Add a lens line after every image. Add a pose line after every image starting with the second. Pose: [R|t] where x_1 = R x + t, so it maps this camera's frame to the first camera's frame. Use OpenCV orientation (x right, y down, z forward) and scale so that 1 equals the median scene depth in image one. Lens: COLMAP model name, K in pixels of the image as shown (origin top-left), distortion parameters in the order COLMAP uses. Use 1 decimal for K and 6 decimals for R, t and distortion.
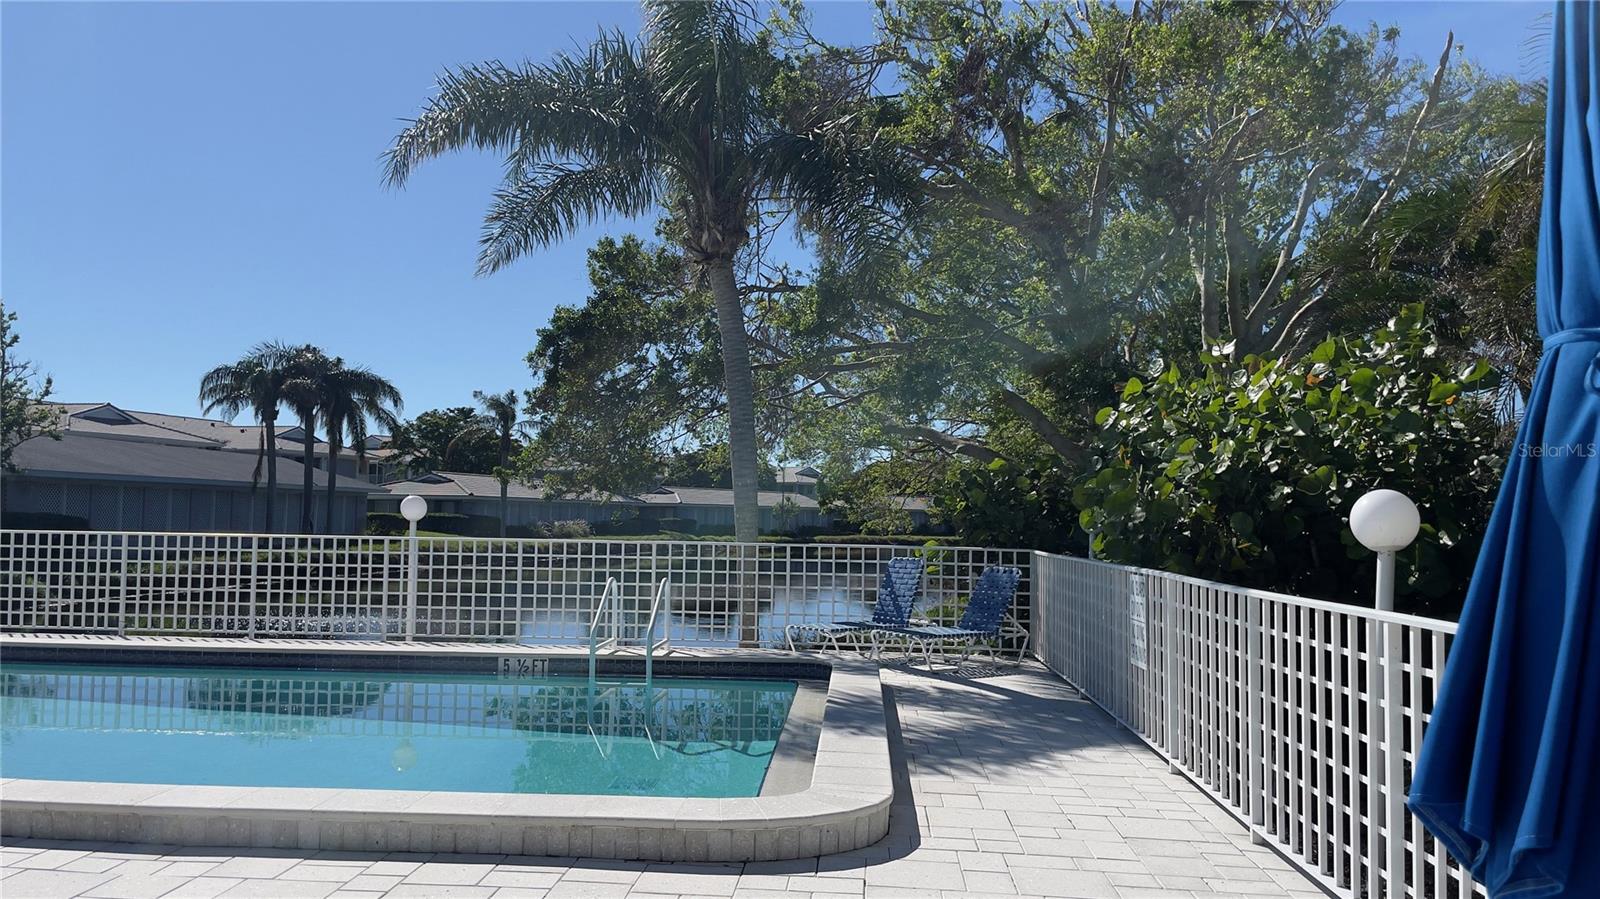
lens RADIAL K [[1205.8, 0, 800.0], [0, 1205.8, 449.5], [0, 0, 1]] dist [0.040117, -0.001837]
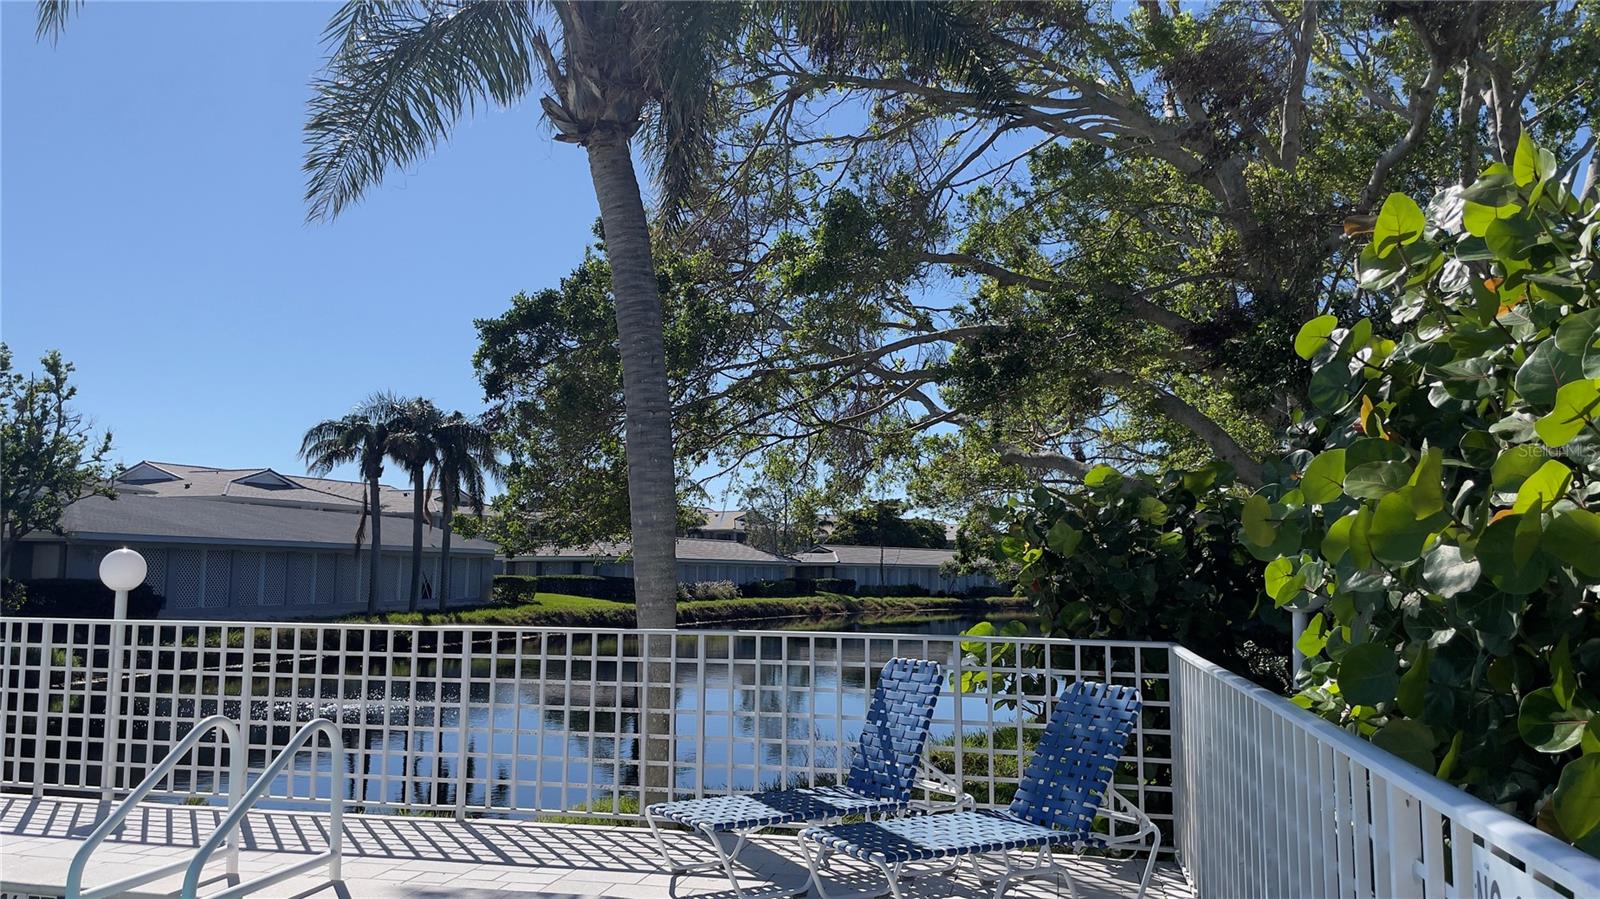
lens RADIAL K [[1205.8, 0, 800.0], [0, 1205.8, 449.5], [0, 0, 1]] dist [0.040117, -0.001837]
pose [[0.988034, -0.023720, -0.152402, 0.035850], [0.016182, 0.998592, -0.050516, 0.007841], [0.153385, 0.047446, 0.987027, 0.145136]]
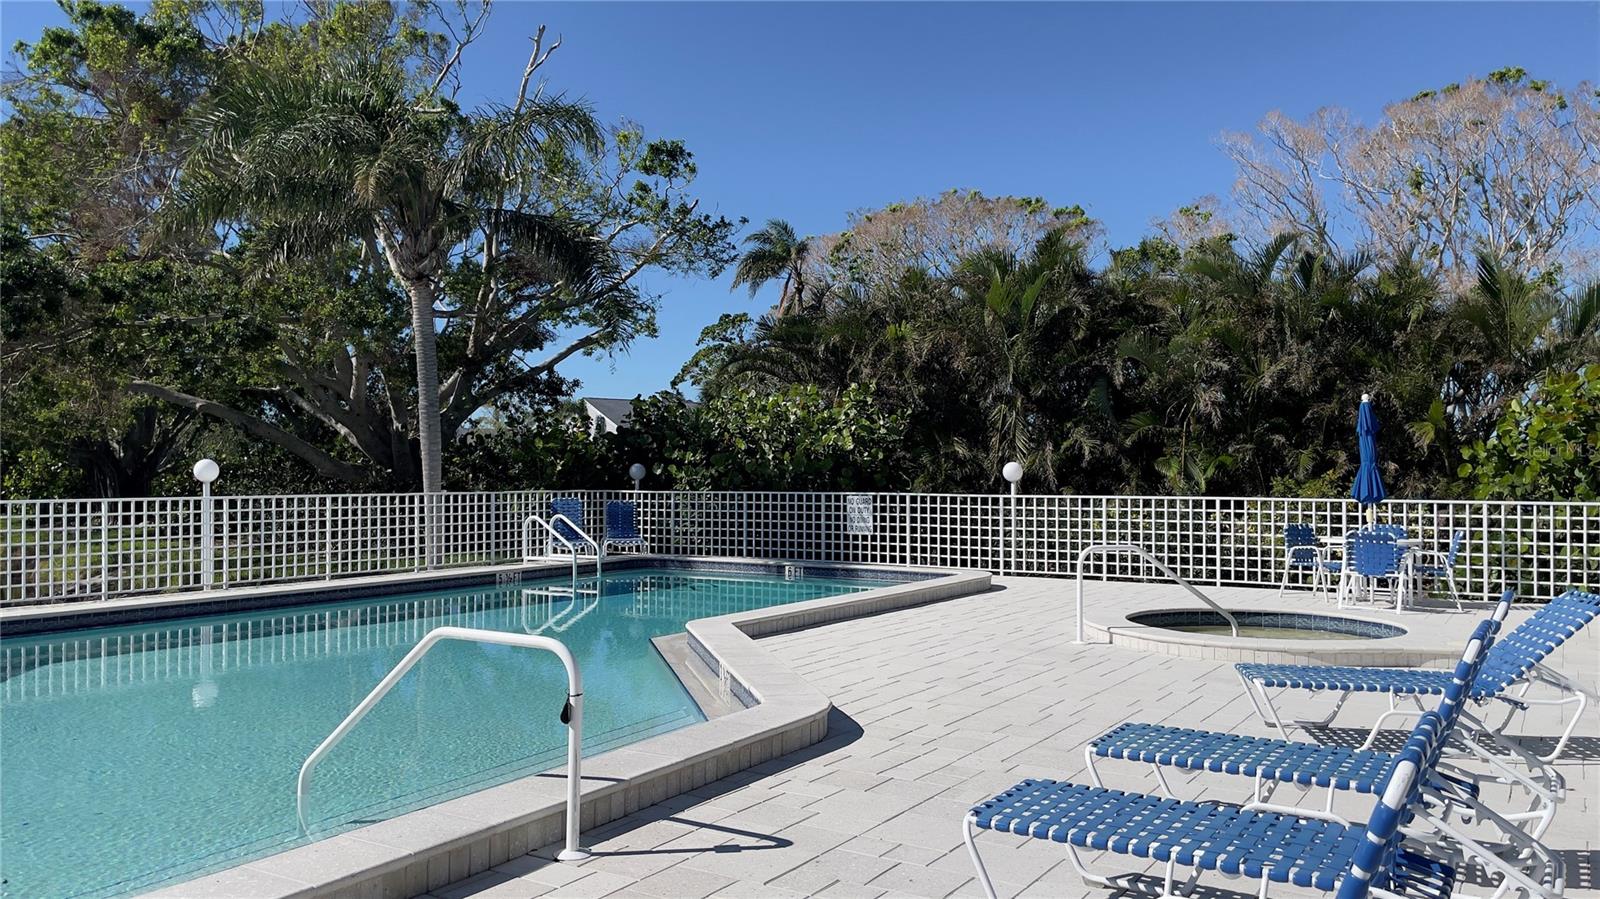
lens RADIAL K [[1205.8, 0, 800.0], [0, 1205.8, 449.5], [0, 0, 1]] dist [0.040117, -0.001837]
pose [[0.456412, 0.000265, 0.889769, -3.783088], [-0.043481, 0.998812, 0.022007, -0.069610], [-0.888706, -0.048732, 0.455881, 0.054703]]
